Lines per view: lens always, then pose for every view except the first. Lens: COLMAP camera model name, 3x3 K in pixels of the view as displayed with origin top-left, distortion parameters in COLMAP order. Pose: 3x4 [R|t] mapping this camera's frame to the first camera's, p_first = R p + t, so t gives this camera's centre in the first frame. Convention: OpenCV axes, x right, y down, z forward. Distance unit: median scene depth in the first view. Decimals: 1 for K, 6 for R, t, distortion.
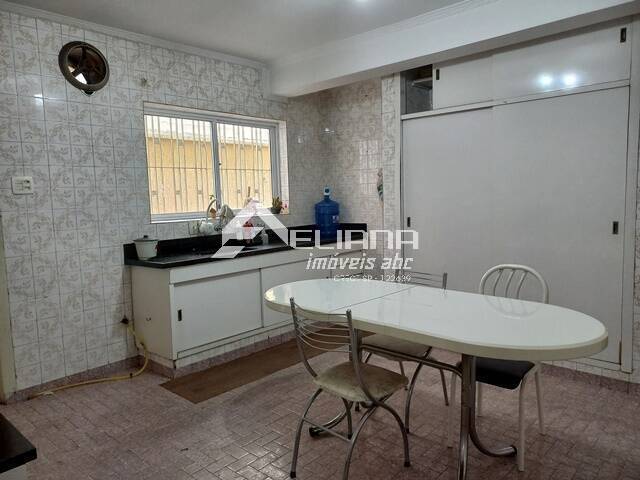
lens RADIAL K [[470.1, 0, 321.0], [0, 470.1, 238.3], [0, 0, 1]] dist [0.073004, -0.059306]
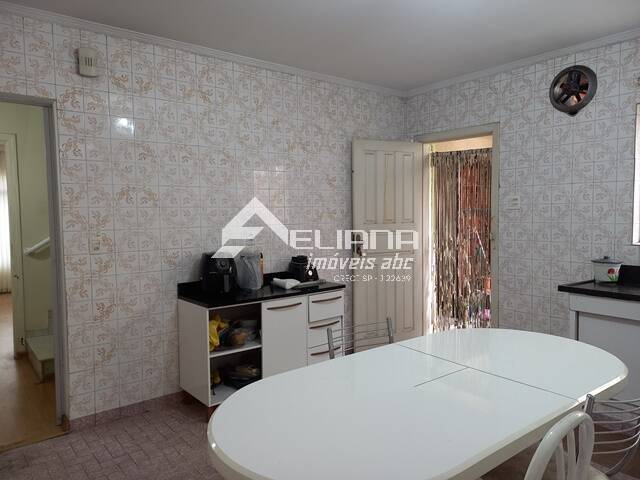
lens RADIAL K [[470.1, 0, 323.3], [0, 470.1, 236.8], [0, 0, 1]] dist [0.073004, -0.059306]
pose [[-0.164963, 0.072802, -0.983609, 0.616371], [-0.091527, 0.991839, 0.088761, -0.075802], [0.982044, 0.104669, -0.156953, 0.624779]]
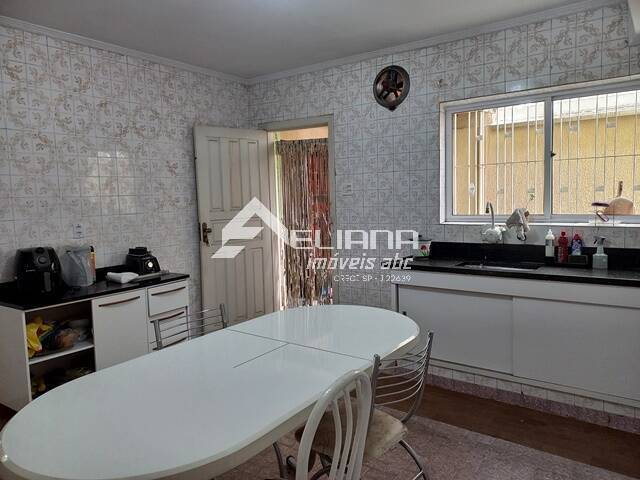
lens RADIAL K [[470.1, 0, 320.1], [0, 470.1, 233.9], [0, 0, 1]] dist [0.073004, -0.059306]
pose [[0.117029, 0.097819, -0.988299, 0.634356], [-0.079537, 0.992864, 0.088853, -0.084035], [0.989938, 0.068208, 0.123974, 0.667722]]
